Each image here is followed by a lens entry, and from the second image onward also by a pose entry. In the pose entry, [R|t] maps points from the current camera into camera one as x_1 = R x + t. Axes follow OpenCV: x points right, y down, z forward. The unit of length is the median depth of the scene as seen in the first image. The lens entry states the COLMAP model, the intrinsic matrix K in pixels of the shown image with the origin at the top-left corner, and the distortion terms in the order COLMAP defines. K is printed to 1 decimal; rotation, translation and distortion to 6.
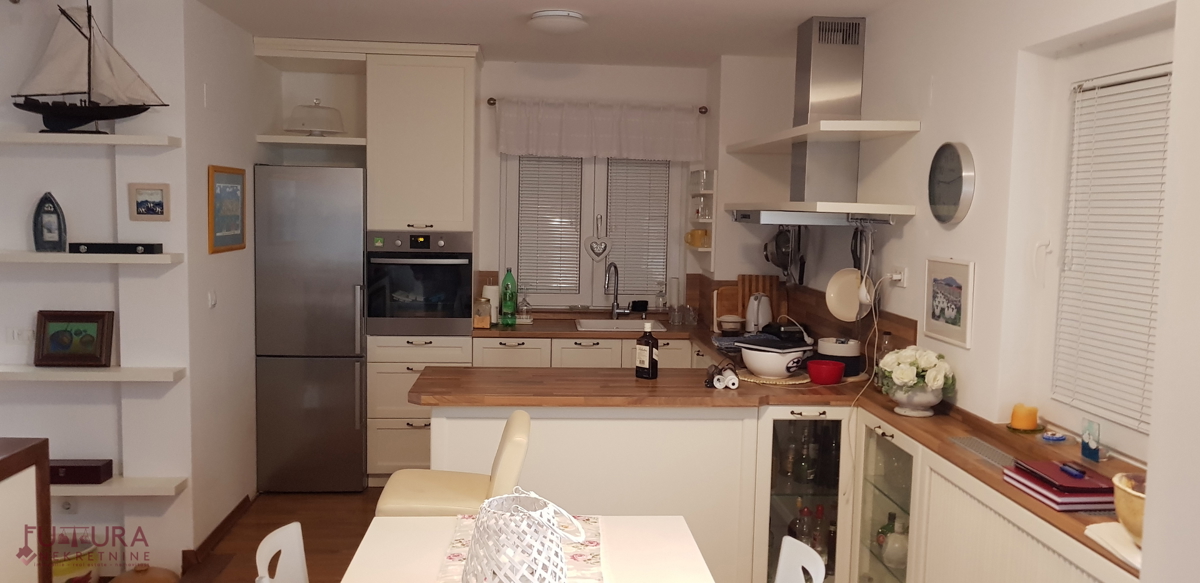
lens RADIAL K [[964.8, 0, 606.0], [0, 964.8, 298.3], [0, 0, 1]] dist [-0.007760, -0.004964]
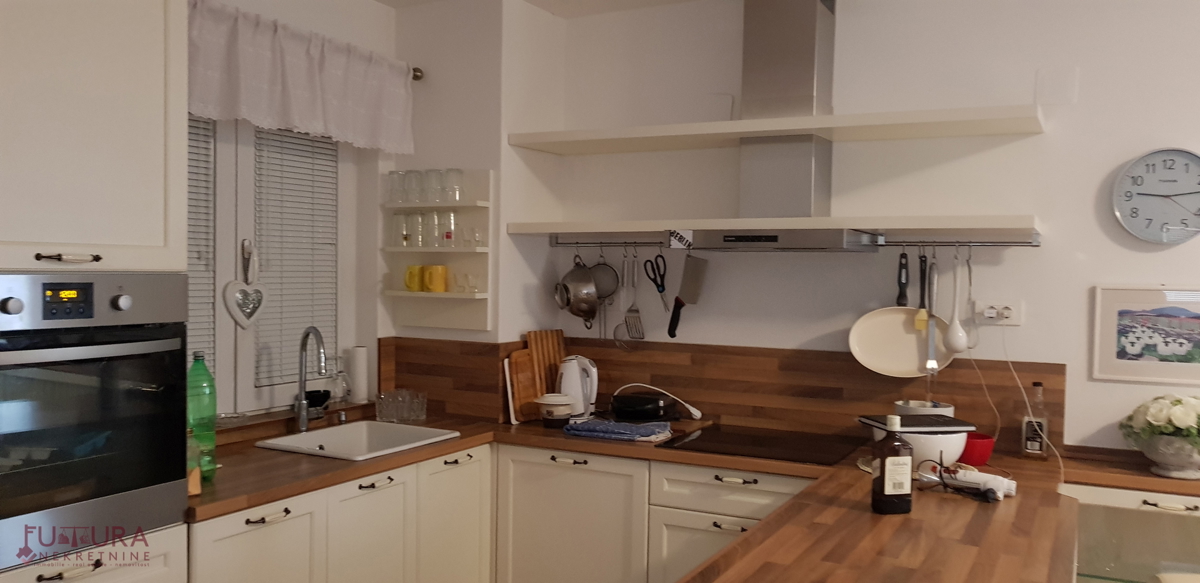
lens RADIAL K [[964.8, 0, 606.0], [0, 964.8, 298.3], [0, 0, 1]] dist [-0.007760, -0.004964]
pose [[0.515524, -0.037134, 0.856070, -0.403834], [0.077324, 0.997001, -0.003317, -0.041861], [-0.853379, 0.067905, 0.516849, 0.627295]]
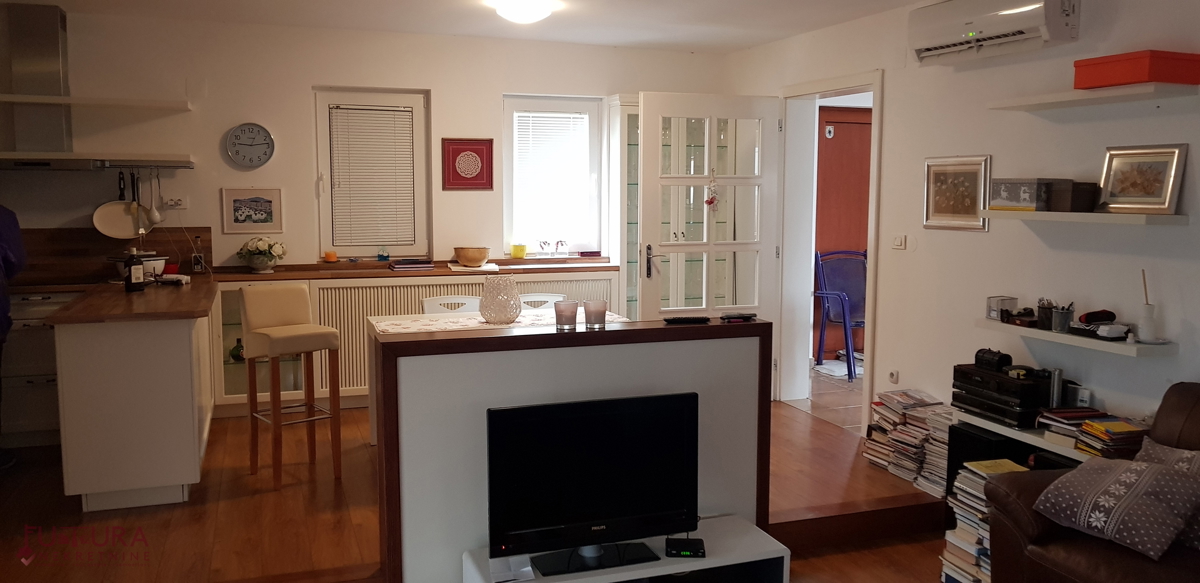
lens RADIAL K [[964.8, 0, 606.0], [0, 964.8, 298.3], [0, 0, 1]] dist [-0.007760, -0.004964]
pose [[-0.271546, -0.132571, 0.953251, -1.024257], [0.082187, 0.983655, 0.160212, -0.045969], [-0.958910, 0.121850, -0.256212, 0.543517]]
